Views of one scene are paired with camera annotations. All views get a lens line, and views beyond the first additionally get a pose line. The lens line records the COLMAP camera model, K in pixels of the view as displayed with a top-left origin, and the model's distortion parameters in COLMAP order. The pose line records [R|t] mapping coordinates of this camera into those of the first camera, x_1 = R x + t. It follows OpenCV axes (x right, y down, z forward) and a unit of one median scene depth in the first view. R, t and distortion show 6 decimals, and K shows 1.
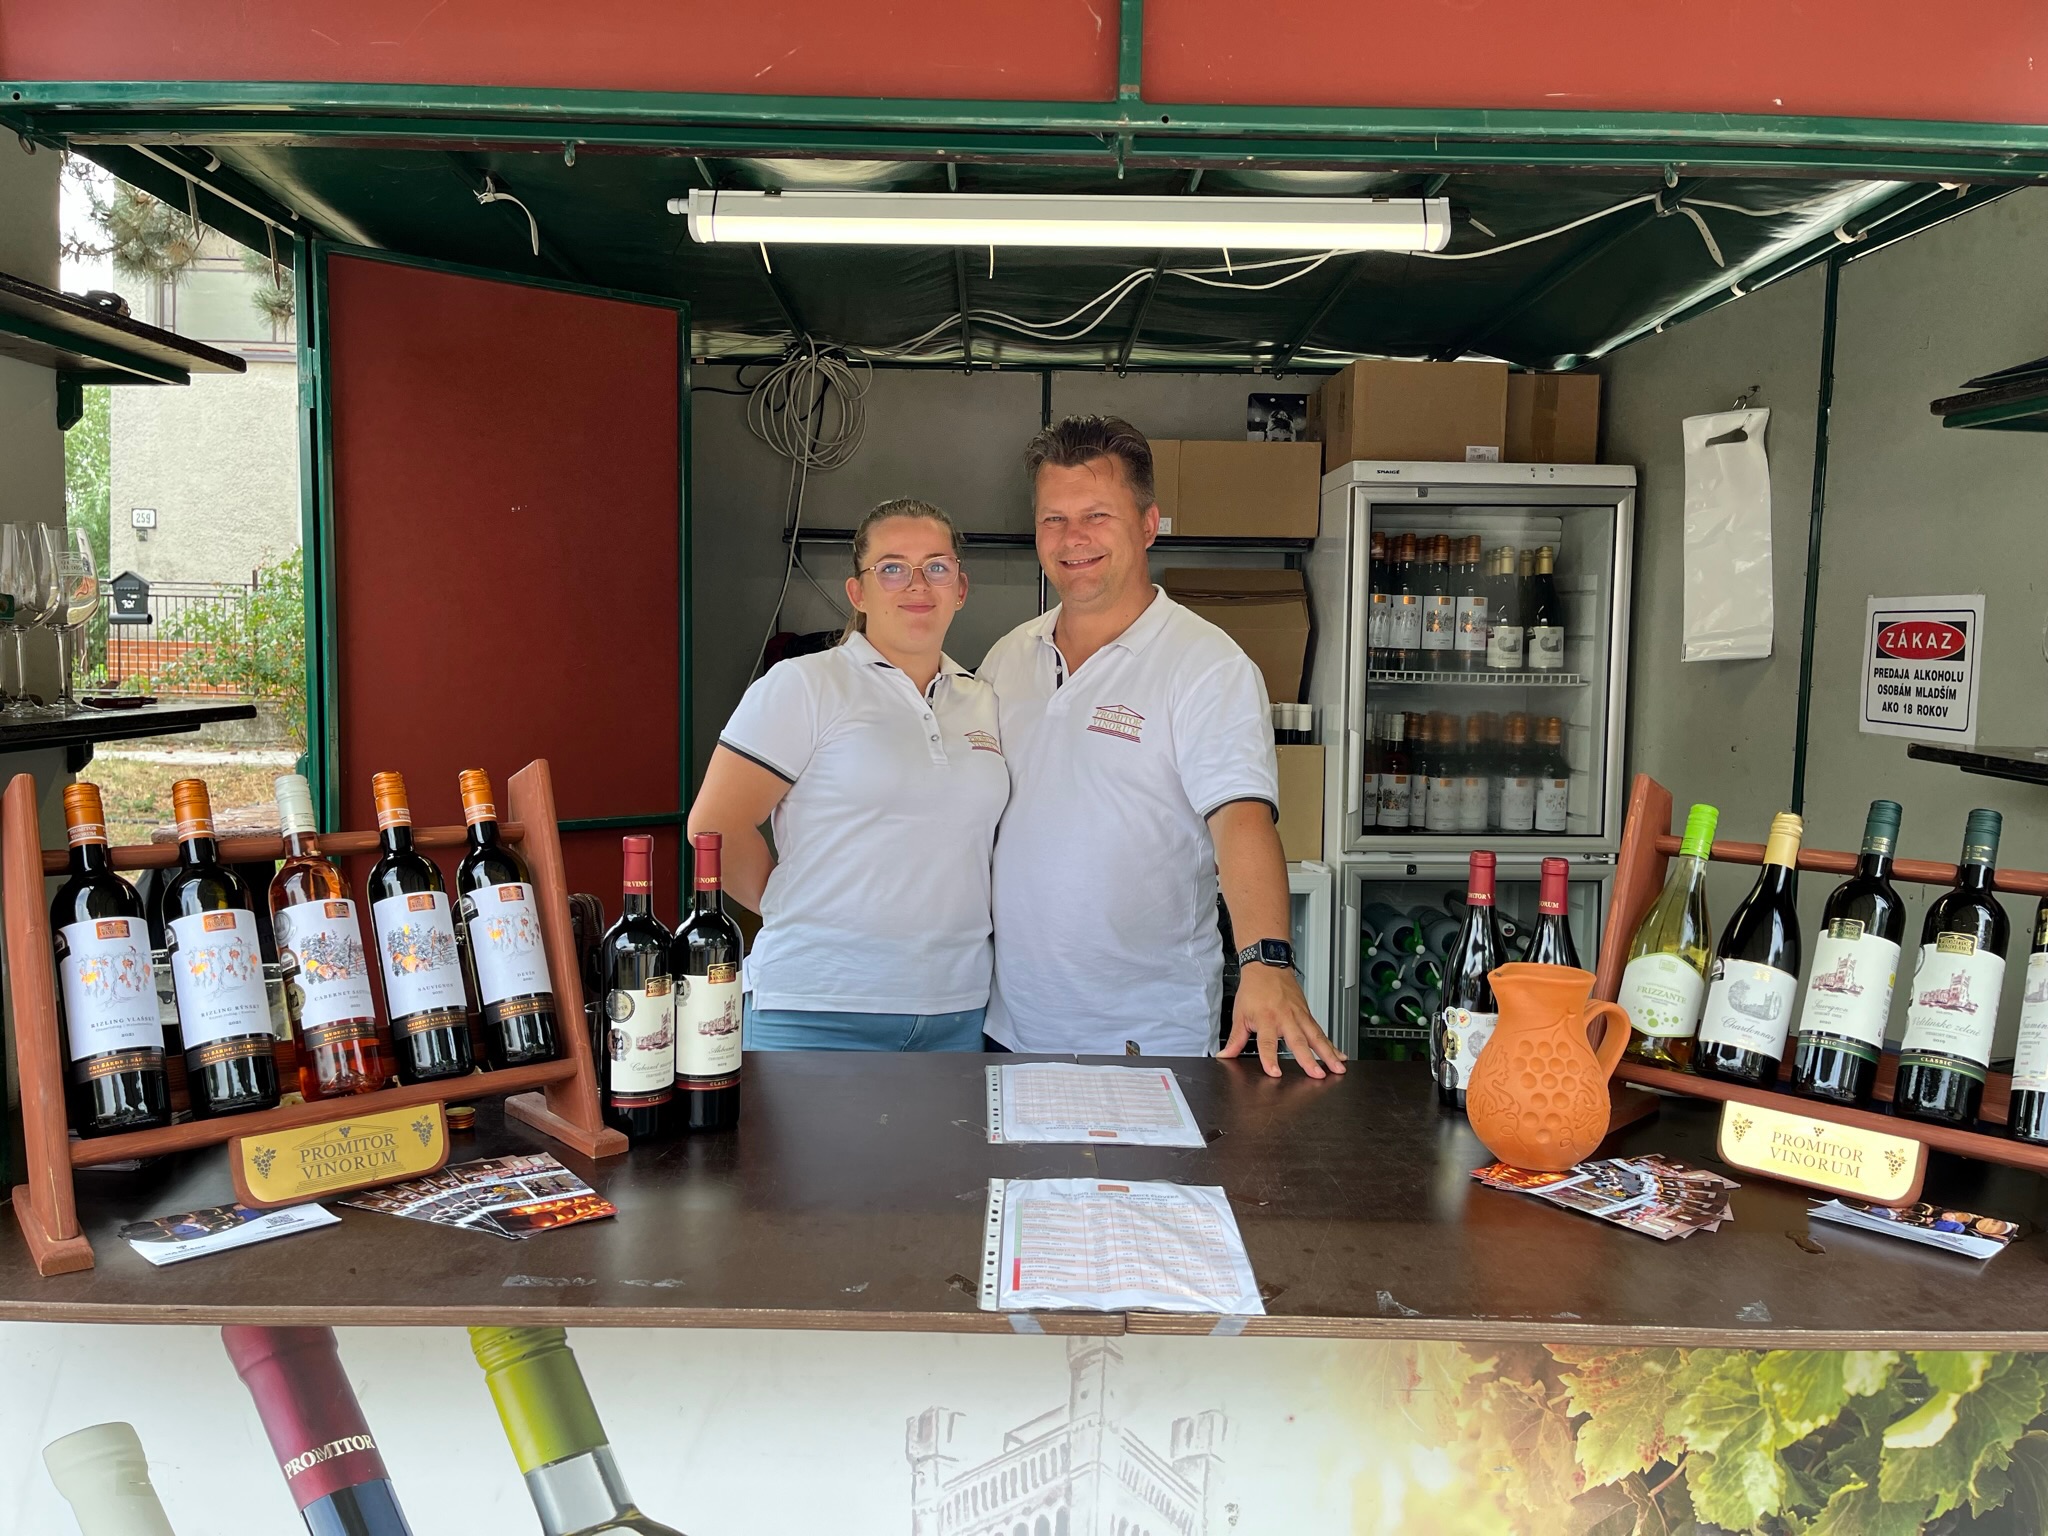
lens RADIAL K [[1540.3, 0, 1024.0], [0, 1540.3, 768.0], [0, 0, 1]] dist [0.057810, -0.092920]
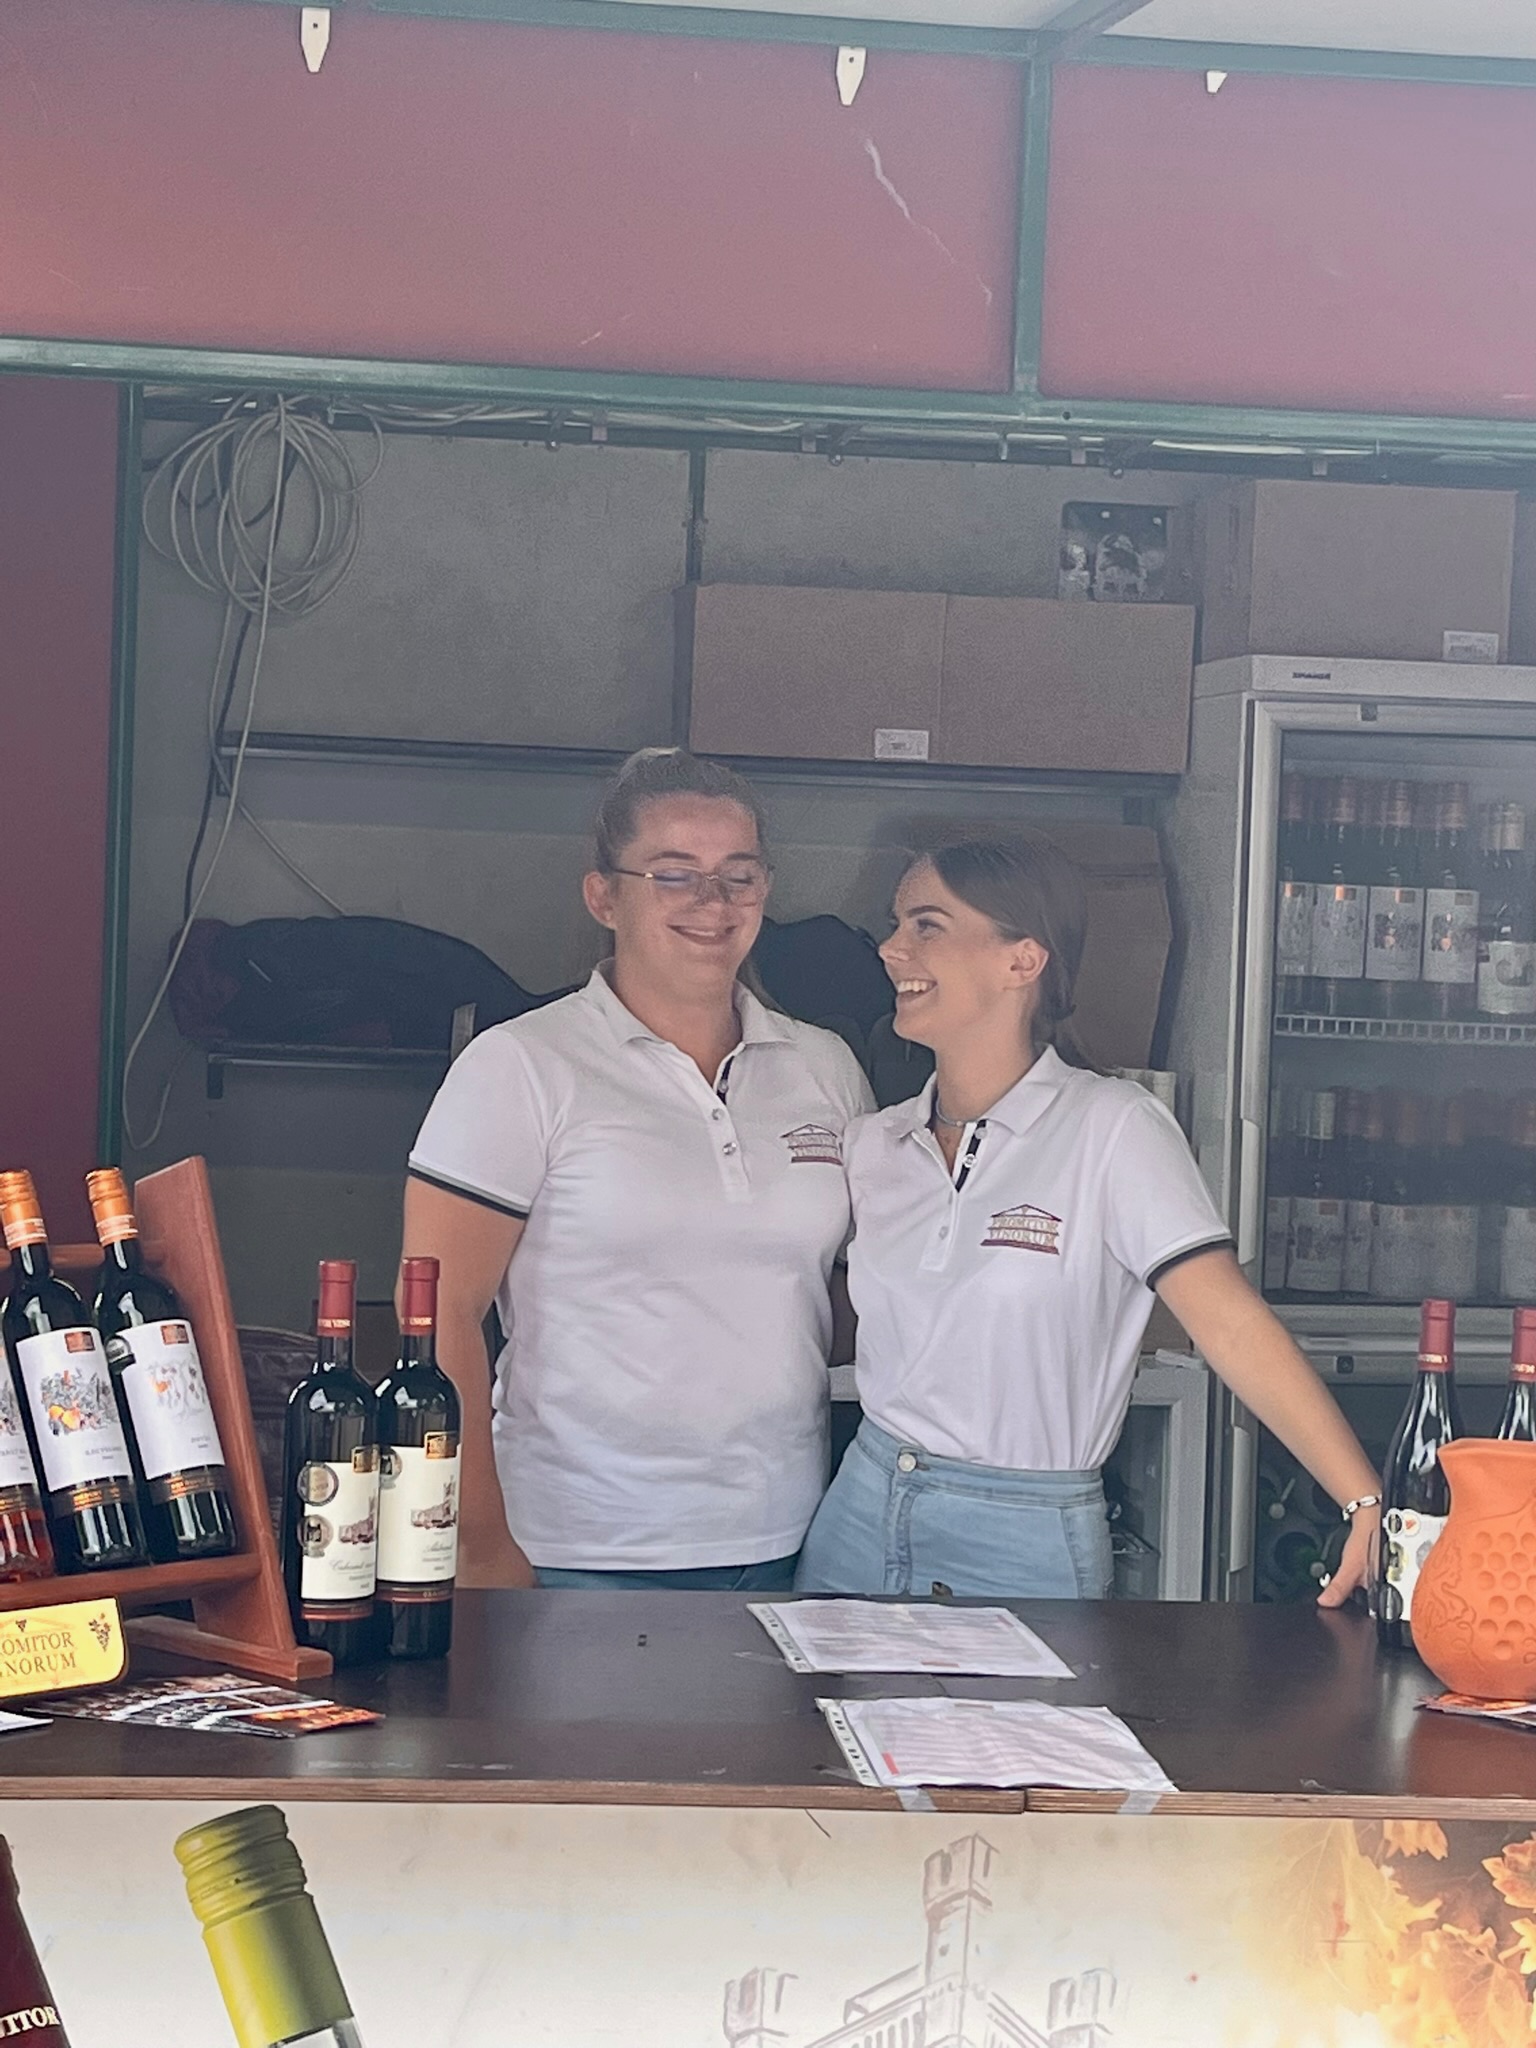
lens RADIAL K [[4703.6, 0, 768.0], [0, 4703.6, 1024.0], [0, 0, 1]] dist [0.321783, -2.746062]
pose [[0.992370, 0.017635, 0.122026, -0.328022], [-0.013497, 0.999308, -0.034652, 0.006105], [-0.122553, 0.032741, 0.991922, -1.322170]]
